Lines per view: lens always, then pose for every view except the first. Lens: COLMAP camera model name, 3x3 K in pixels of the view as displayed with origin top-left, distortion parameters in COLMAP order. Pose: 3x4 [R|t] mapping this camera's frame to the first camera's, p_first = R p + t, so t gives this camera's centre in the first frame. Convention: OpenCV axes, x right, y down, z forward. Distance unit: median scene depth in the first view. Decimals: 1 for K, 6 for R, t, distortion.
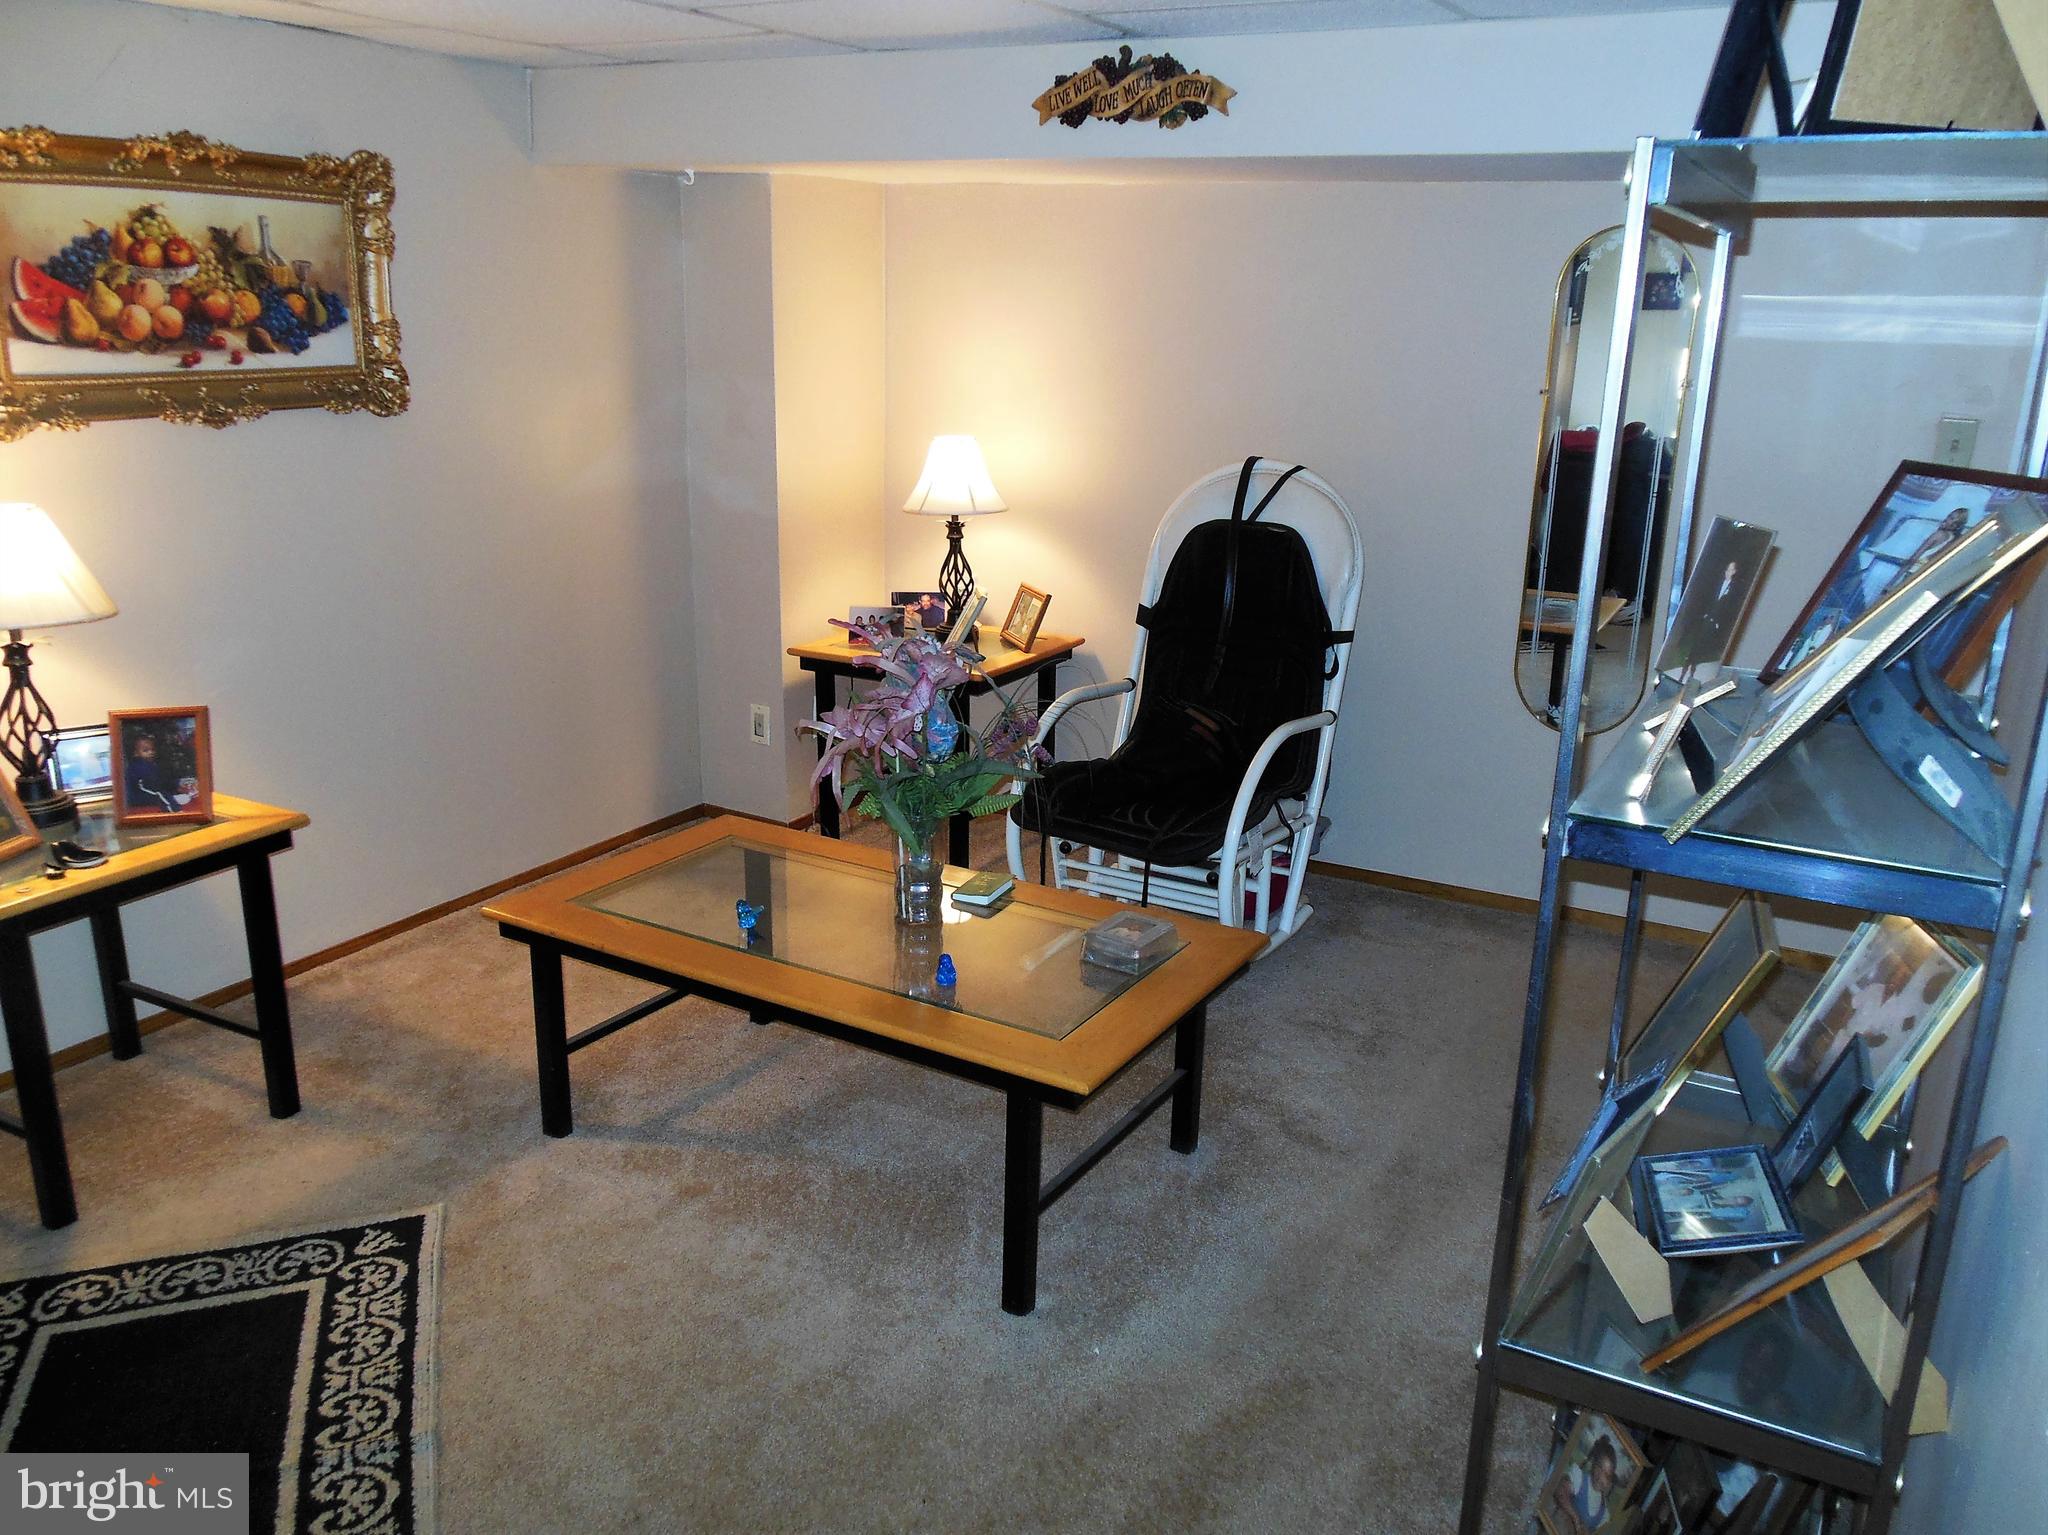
lens RADIAL K [[1571.8, 0, 1033.7], [0, 1571.8, 770.3], [0, 0, 1]] dist [-0.058697, 0.075435]
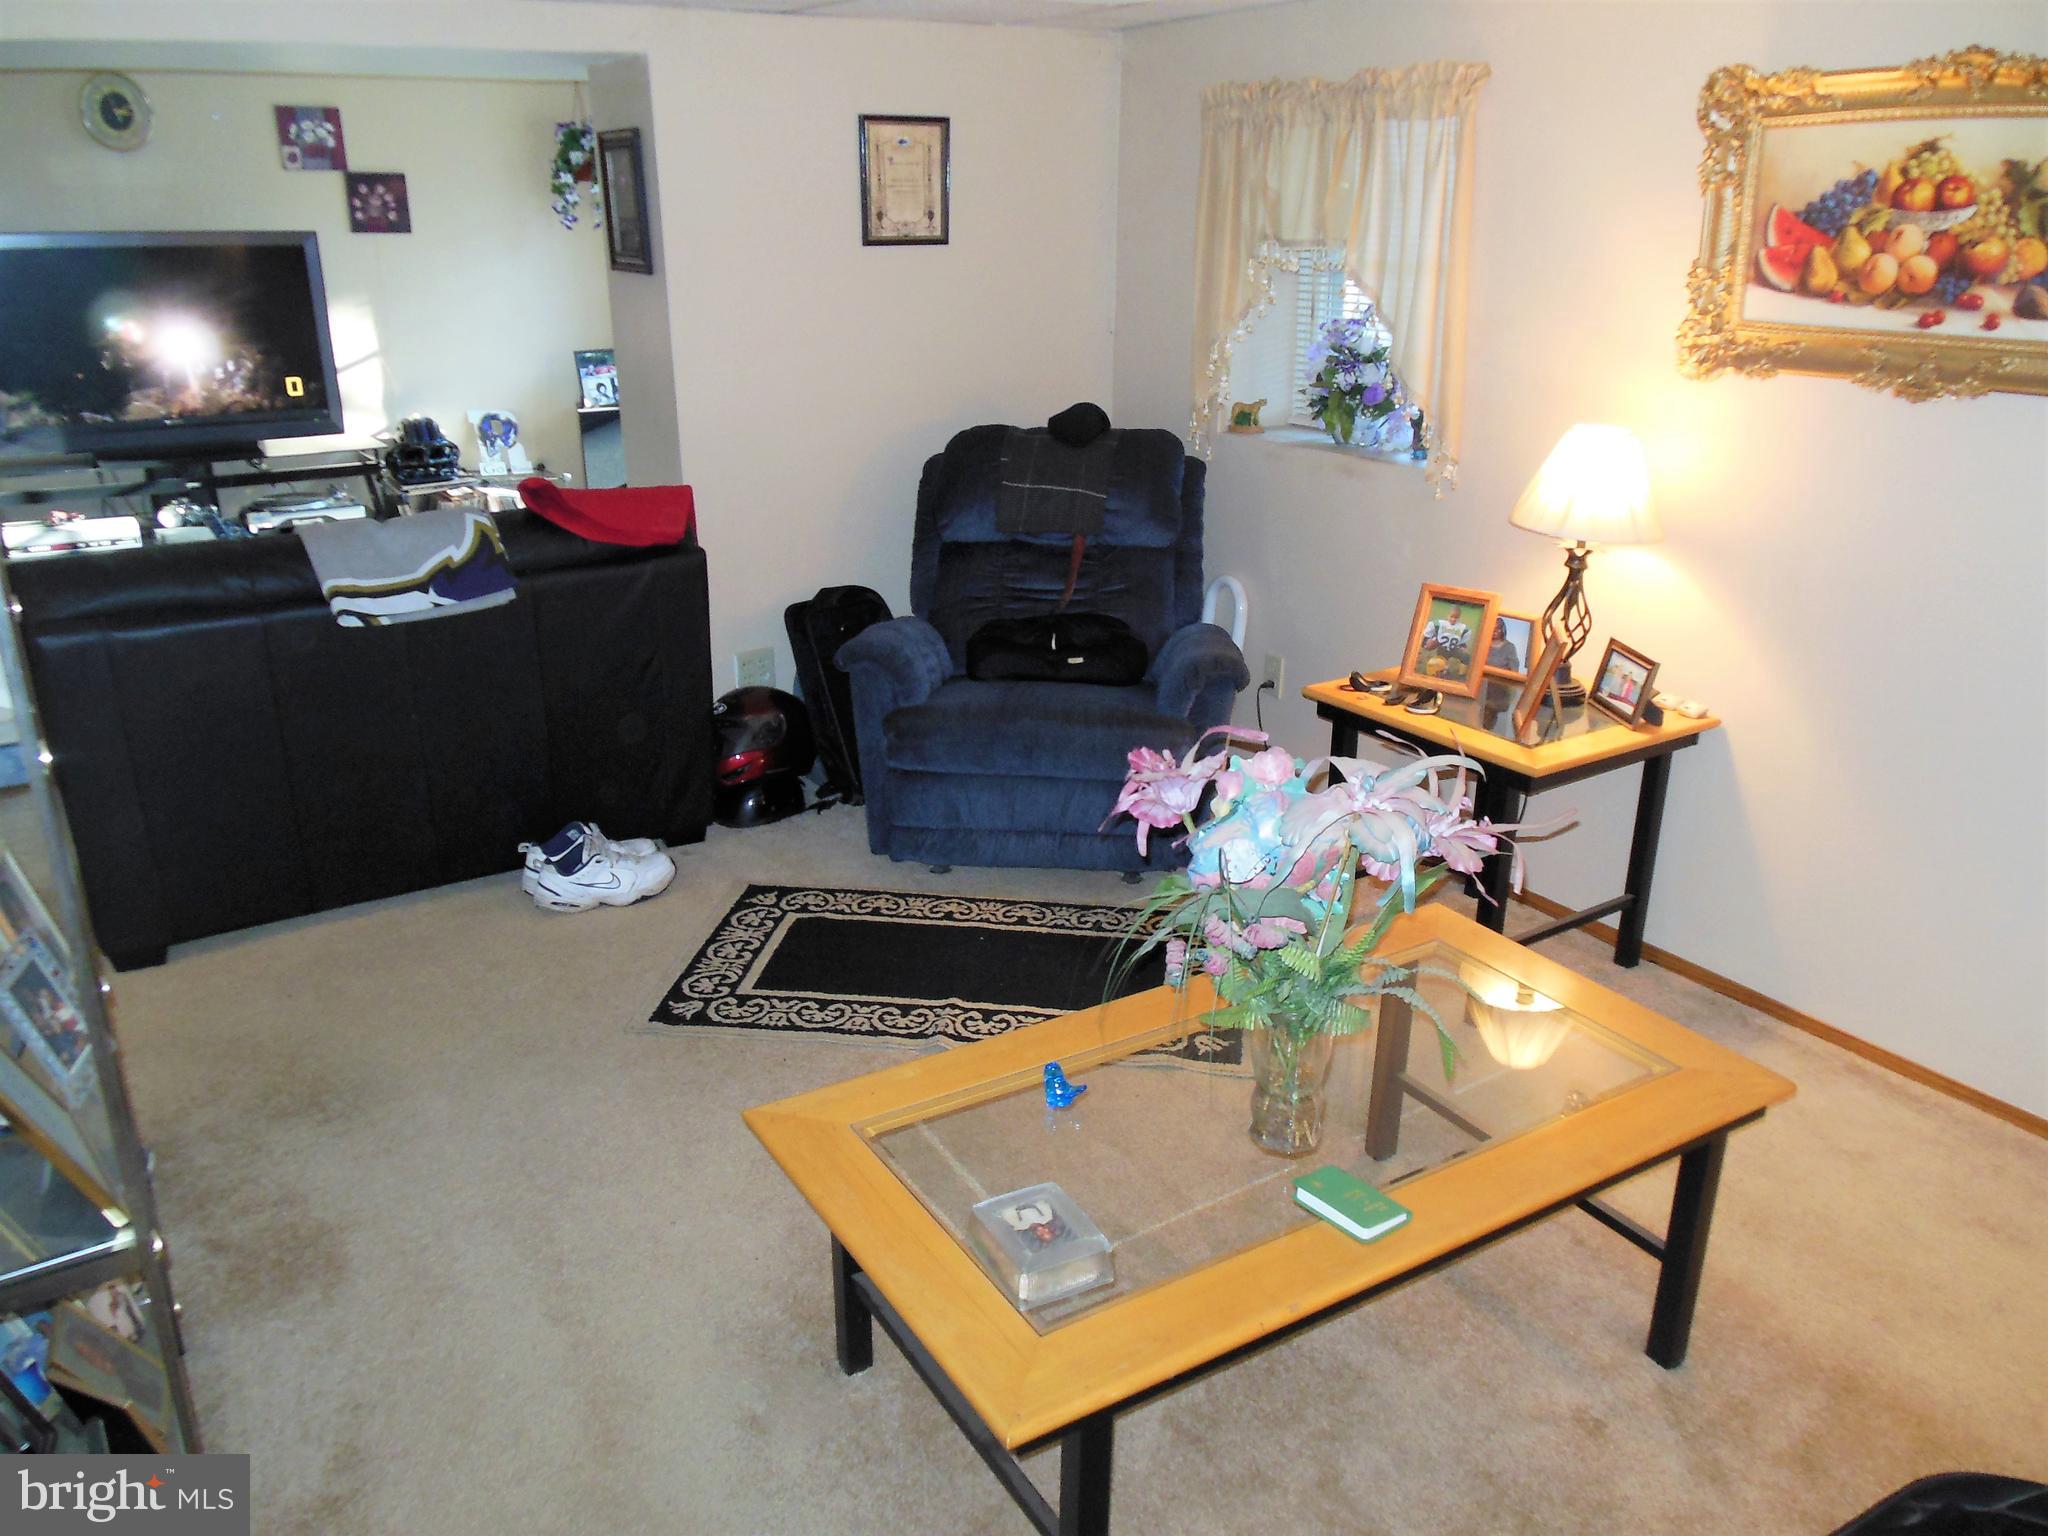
lens RADIAL K [[1538.0, 0, 1018.6], [0, 1538.0, 768.1], [0, 0, 1]] dist [-0.003713, -0.007484]
pose [[-0.455324, 0.300055, -0.838240, 0.476340], [-0.251986, 0.859571, 0.444567, -0.310958], [0.853922, 0.413647, -0.315774, 0.972650]]
